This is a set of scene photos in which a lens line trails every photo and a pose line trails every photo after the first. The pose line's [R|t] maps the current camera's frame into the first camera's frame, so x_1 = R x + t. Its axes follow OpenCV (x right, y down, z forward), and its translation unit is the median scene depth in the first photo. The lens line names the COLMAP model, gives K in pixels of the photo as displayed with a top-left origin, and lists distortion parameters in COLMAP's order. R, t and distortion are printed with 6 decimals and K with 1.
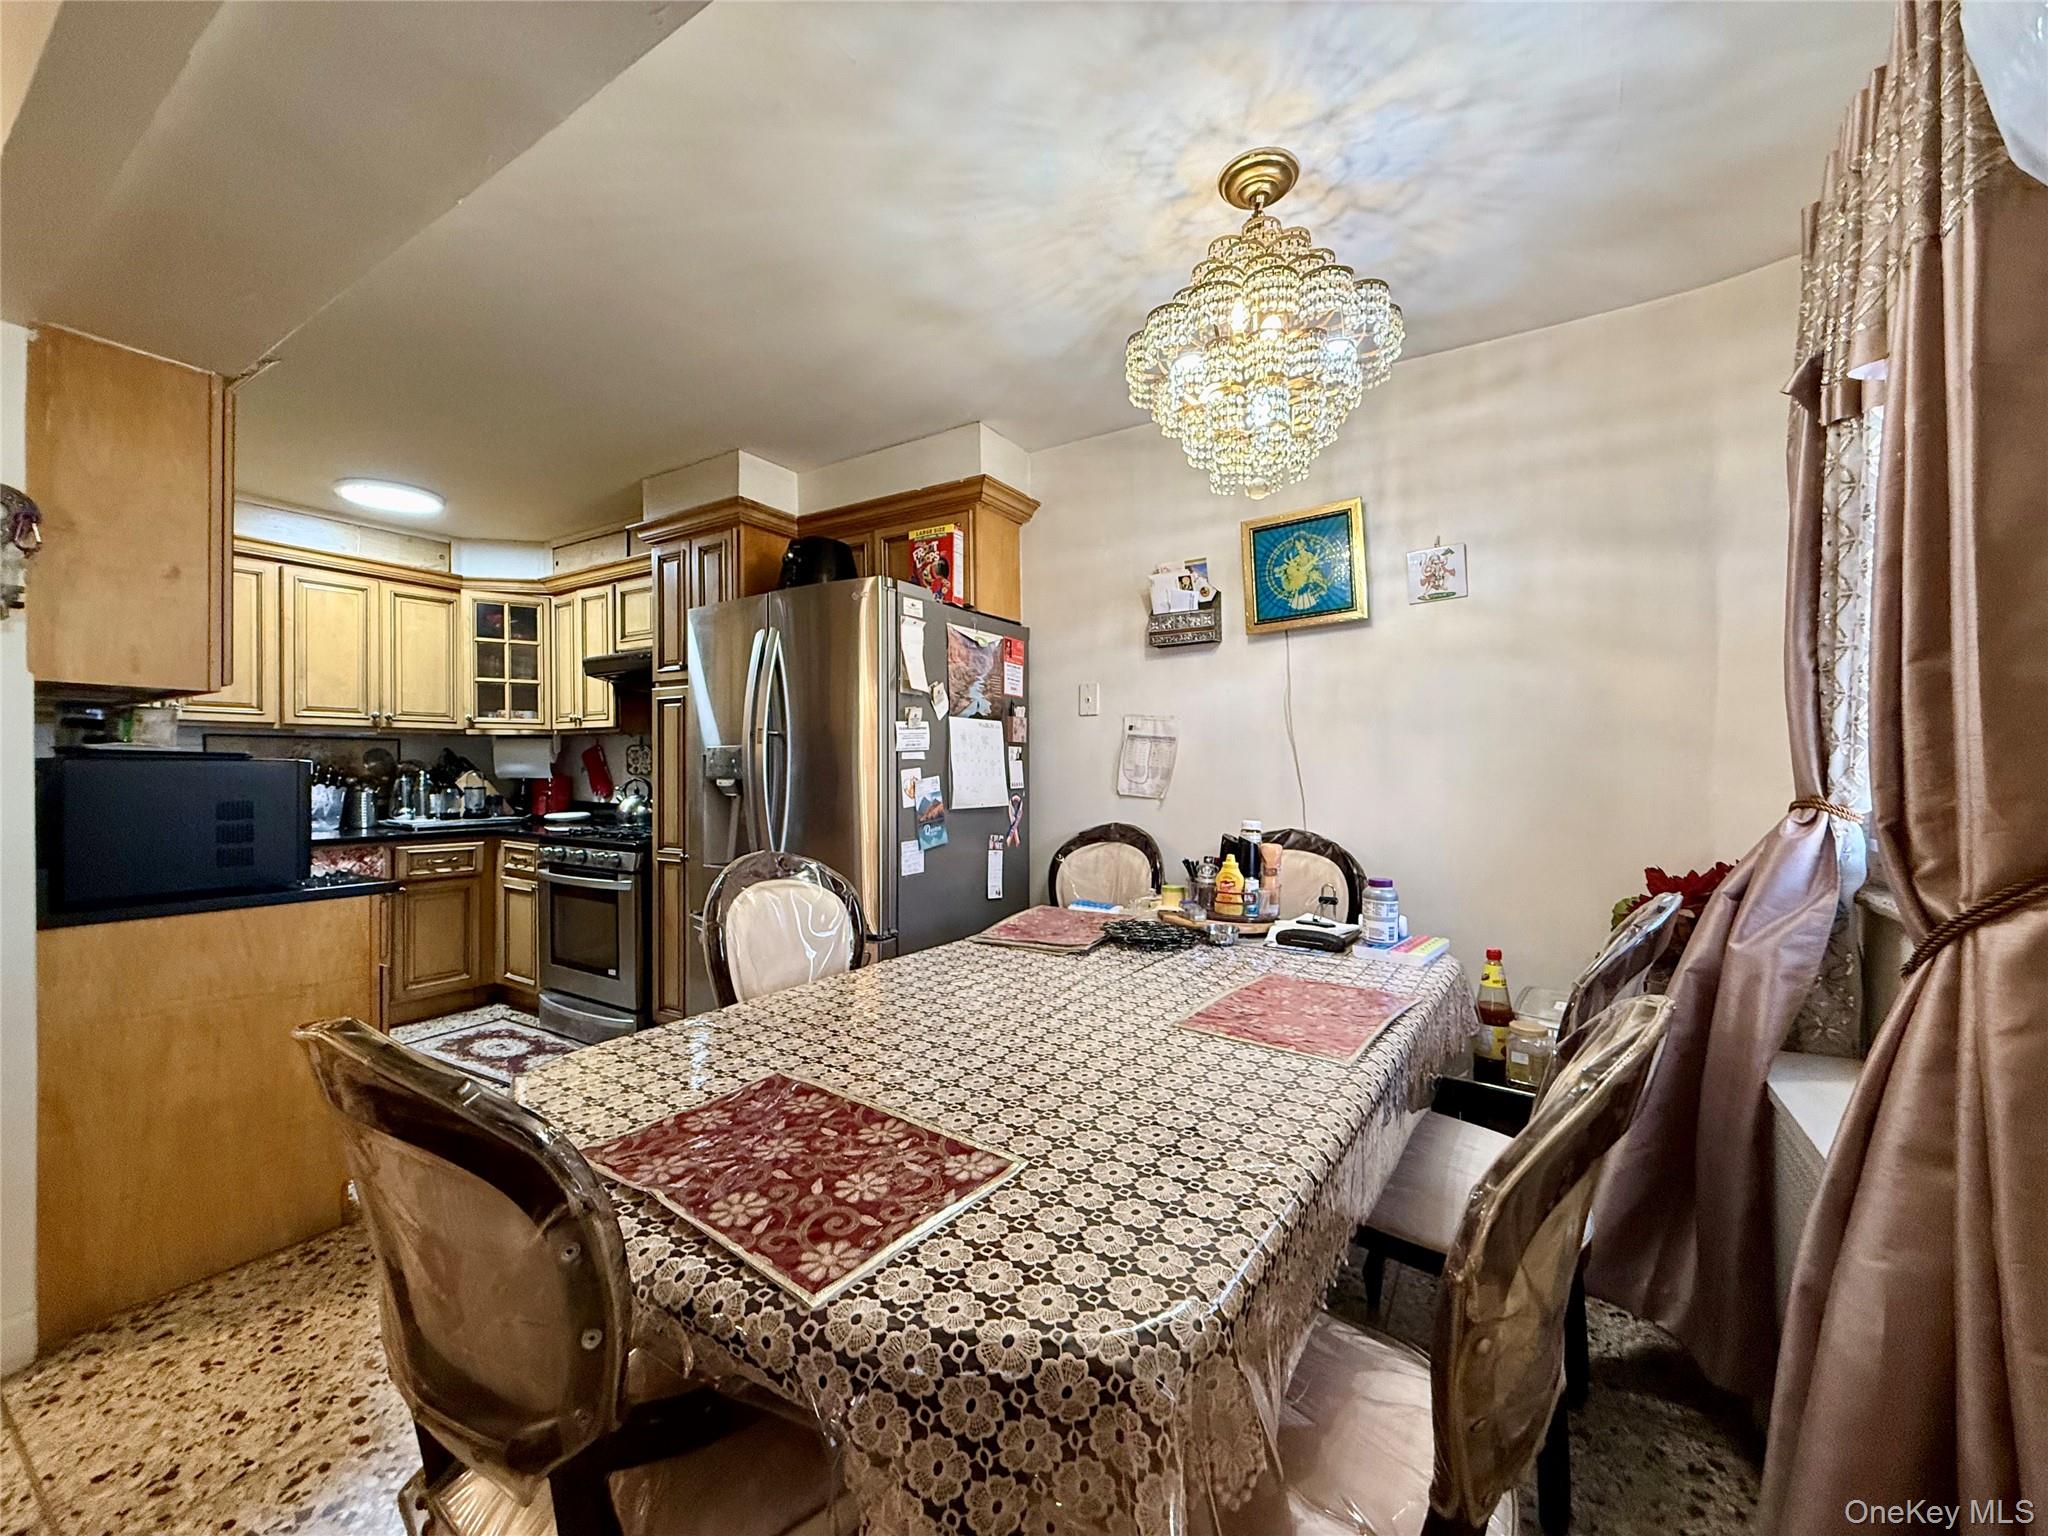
lens RADIAL K [[812.1, 0, 1021.1], [0, 812.1, 769.8], [0, 0, 1]] dist [0.000697, -0.000245]
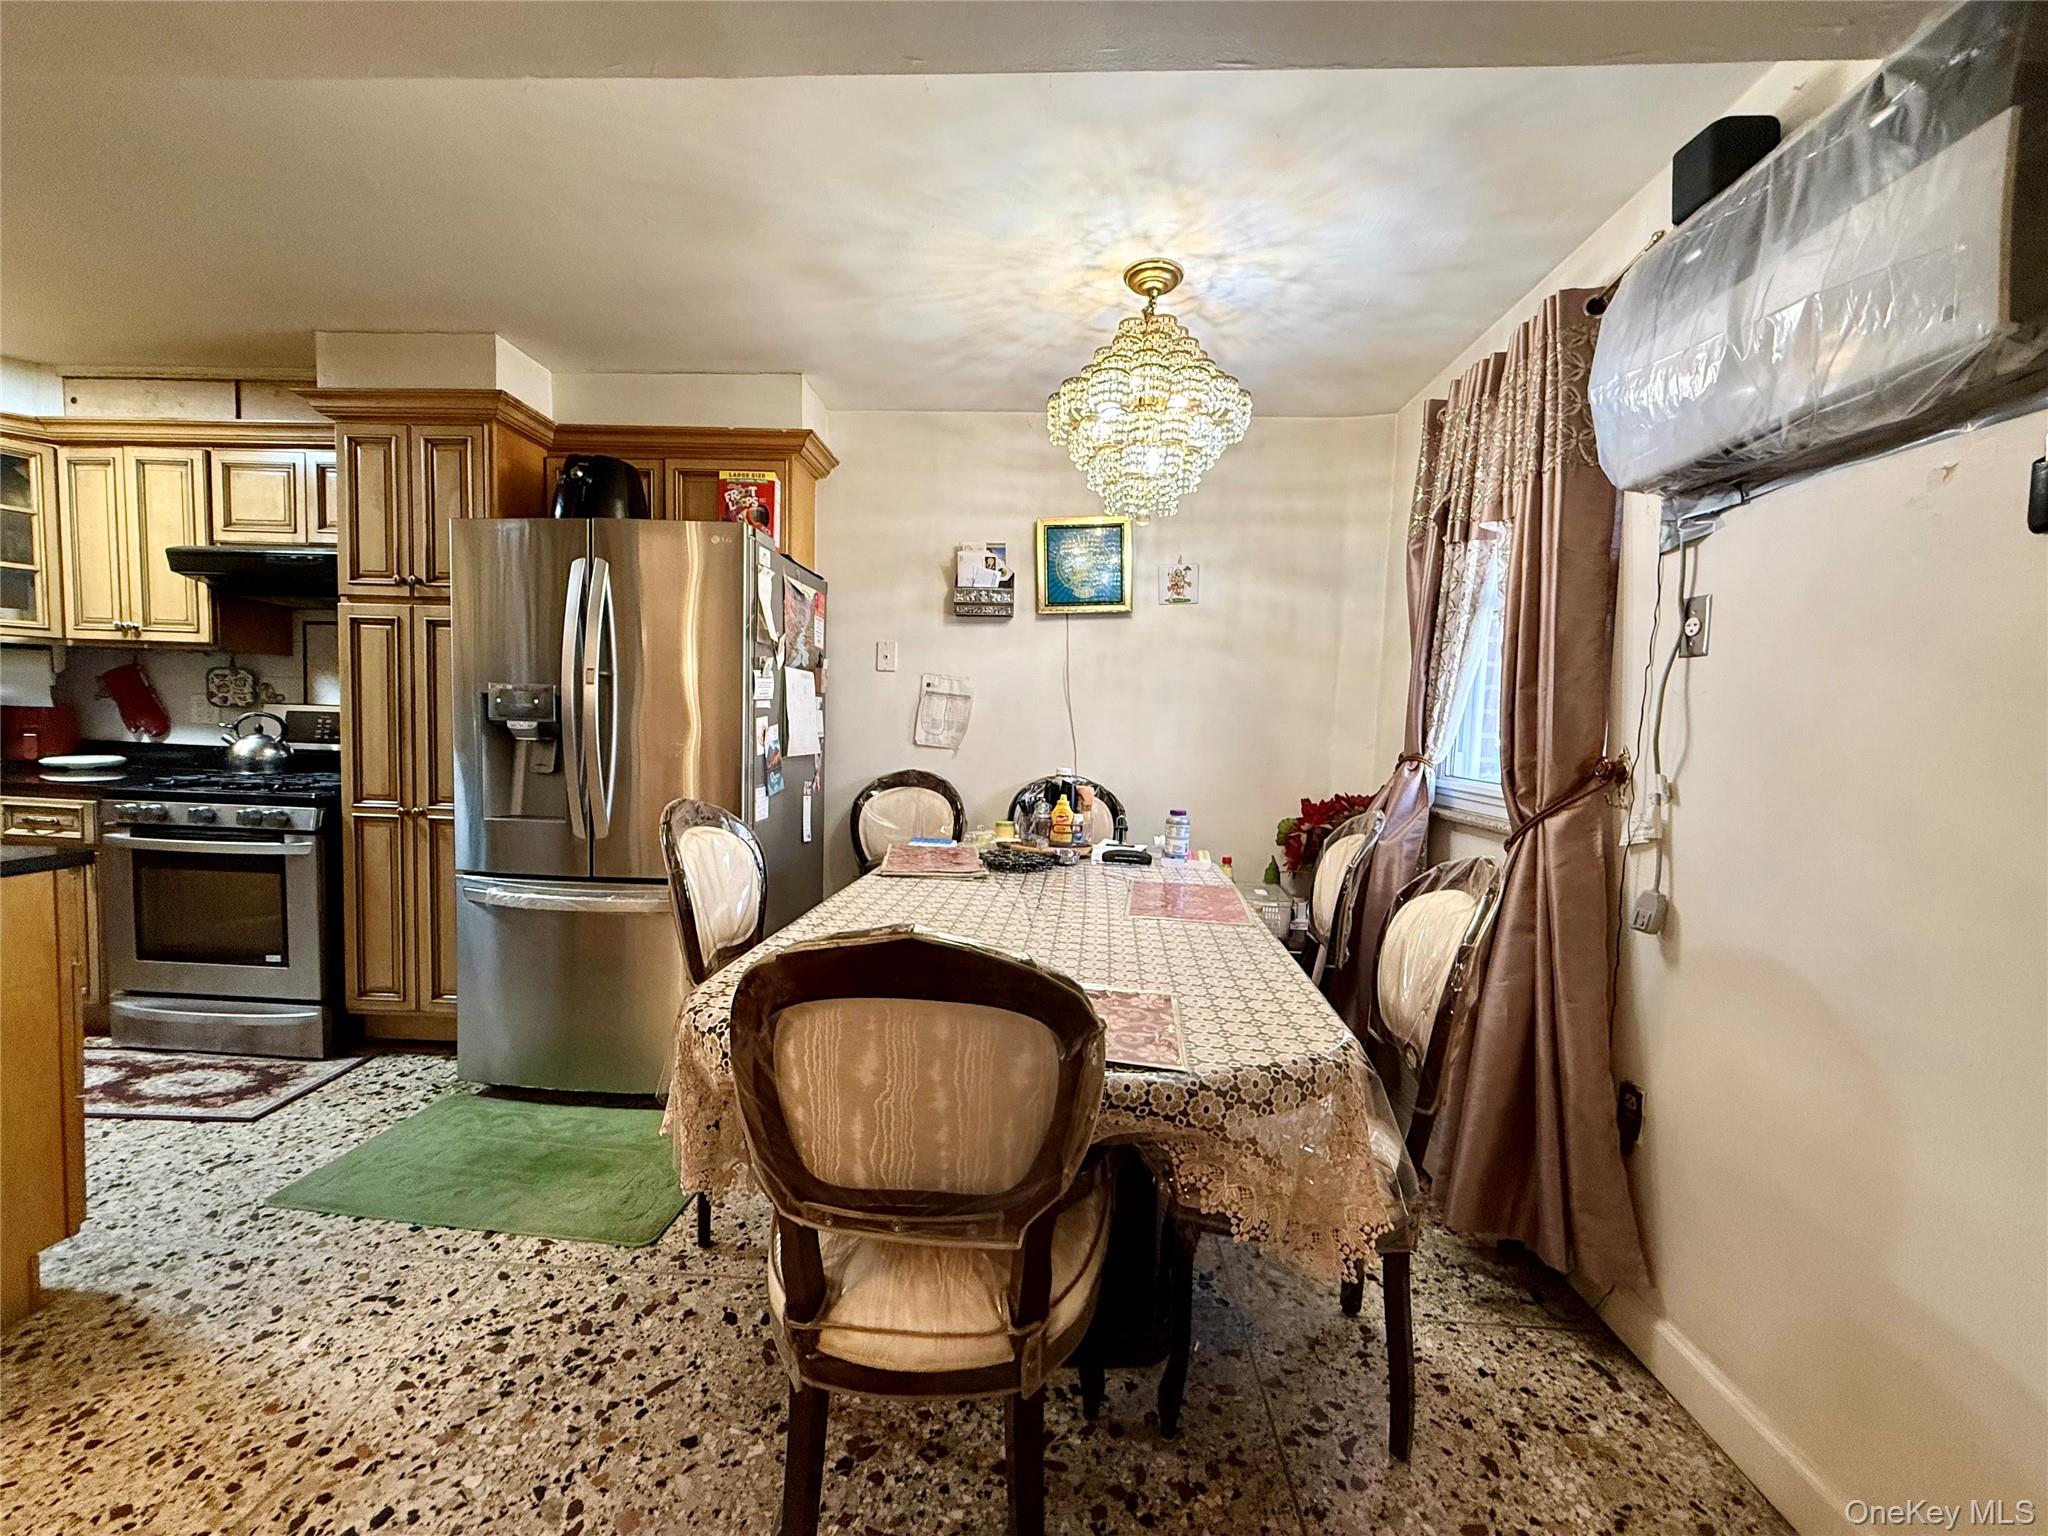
lens RADIAL K [[812.1, 0, 1023.2], [0, 812.1, 770.2], [0, 0, 1]] dist [0.000697, -0.000245]
pose [[0.869461, -0.001970, 0.493997, -0.300036], [-0.031190, 0.997778, 0.058875, -0.004372], [-0.493015, -0.066597, 0.867468, -0.044122]]
